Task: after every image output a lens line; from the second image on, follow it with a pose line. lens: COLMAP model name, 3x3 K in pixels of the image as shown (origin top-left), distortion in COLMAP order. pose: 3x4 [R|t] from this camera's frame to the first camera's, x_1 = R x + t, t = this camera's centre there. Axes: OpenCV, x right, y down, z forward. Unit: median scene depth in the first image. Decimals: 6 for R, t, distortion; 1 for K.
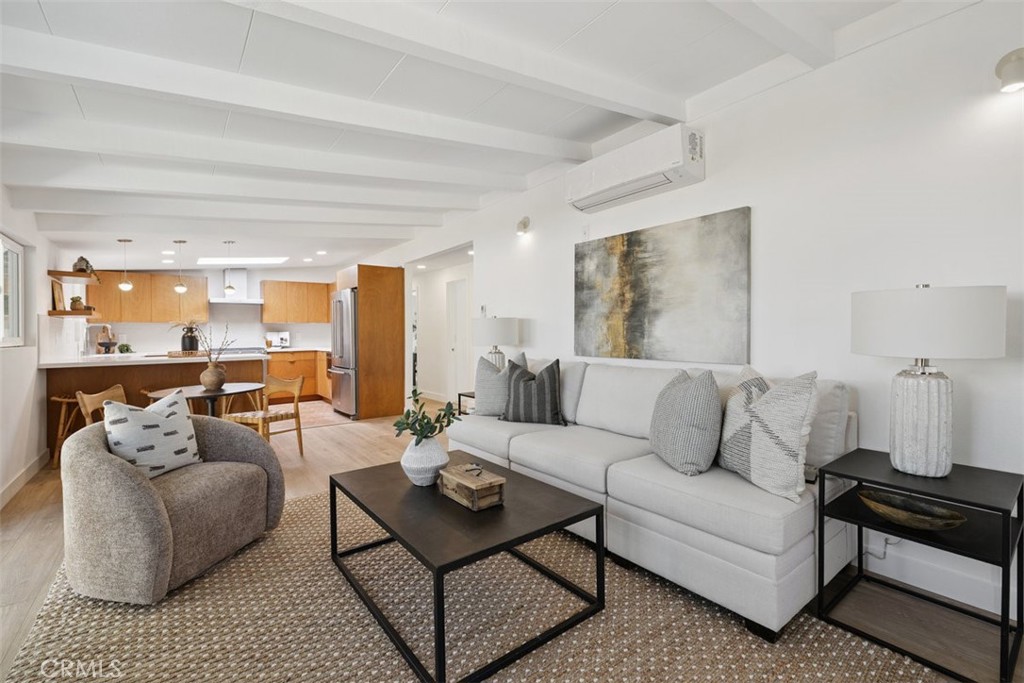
lens RADIAL K [[443.3, 0, 514.1], [0, 443.3, 333.5], [0, 0, 1]] dist [0.001325, 0.000278]
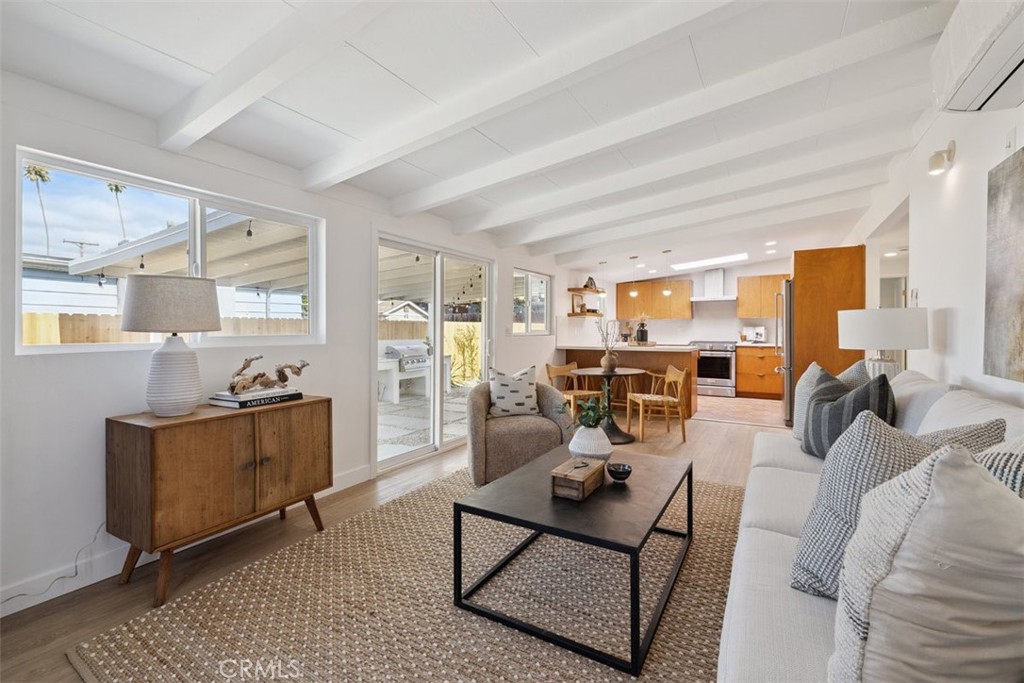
lens RADIAL K [[443.3, 0, 514.1], [0, 443.3, 333.5], [0, 0, 1]] dist [0.001325, 0.000278]
pose [[0.375552, 0.019188, -0.926603, 0.250577], [-0.005899, 0.999815, 0.018313, -0.004489], [0.926783, -0.001411, 0.375596, 0.144219]]
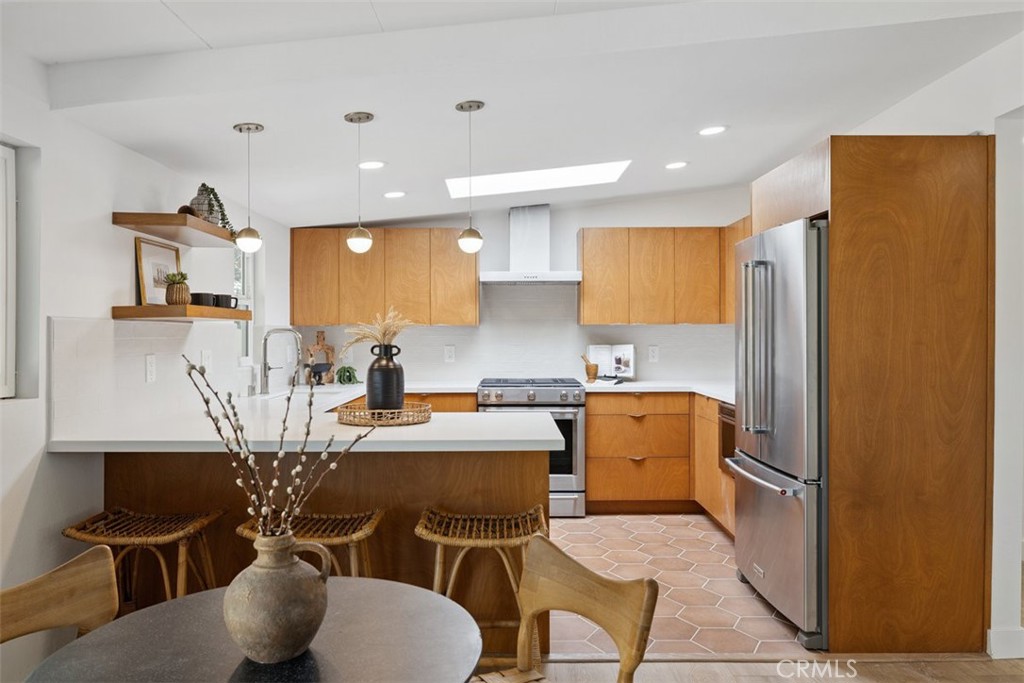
lens RADIAL K [[731.8, 0, 504.7], [0, 731.8, 337.3], [0, 0, 1]] dist [-0.001696, -0.000782]
pose [[0.788464, 0.013323, -0.614937, -0.211830], [-0.008615, 0.999907, 0.010618, -0.022012], [0.615021, -0.003075, 0.788505, 0.454621]]
